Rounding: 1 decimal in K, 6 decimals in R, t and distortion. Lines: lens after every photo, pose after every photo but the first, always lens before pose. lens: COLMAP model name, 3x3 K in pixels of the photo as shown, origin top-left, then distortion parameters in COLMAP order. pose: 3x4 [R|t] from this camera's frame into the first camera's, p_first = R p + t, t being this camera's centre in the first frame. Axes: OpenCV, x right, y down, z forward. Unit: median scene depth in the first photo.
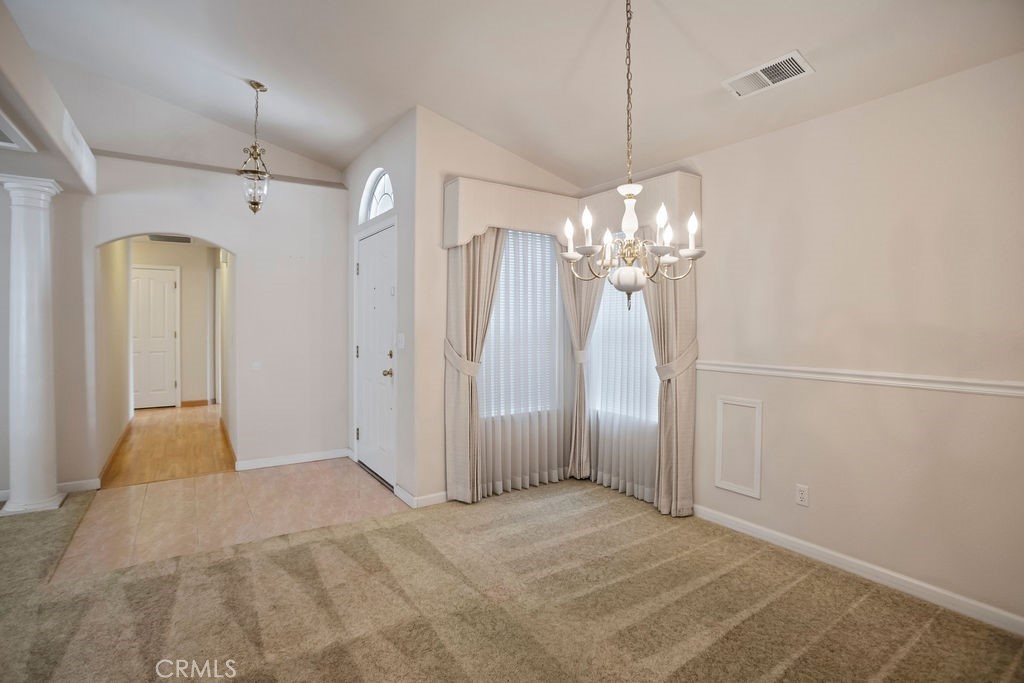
lens RADIAL K [[498.0, 0, 515.8], [0, 498.0, 325.1], [0, 0, 1]] dist [-0.071612, 0.032184]
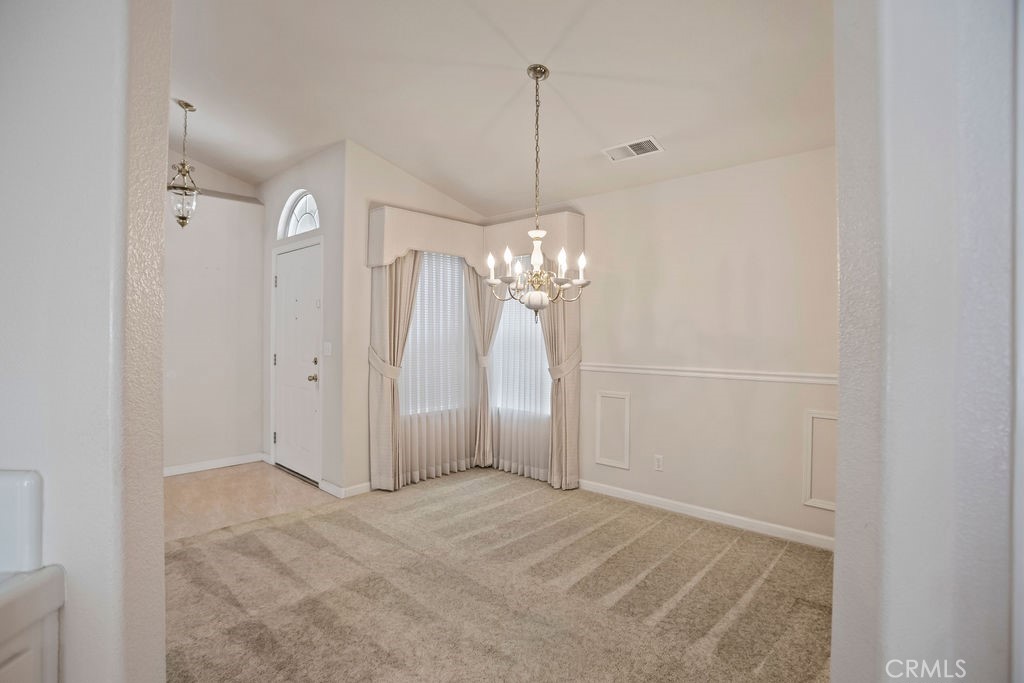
lens RADIAL K [[498.0, 0, 515.8], [0, 498.0, 325.1], [0, 0, 1]] dist [-0.071612, 0.032184]
pose [[0.971403, 0.004772, 0.237390, -0.091239], [-0.000242, 0.999817, -0.019109, -0.000039], [-0.237438, 0.018505, 0.971226, -0.184680]]
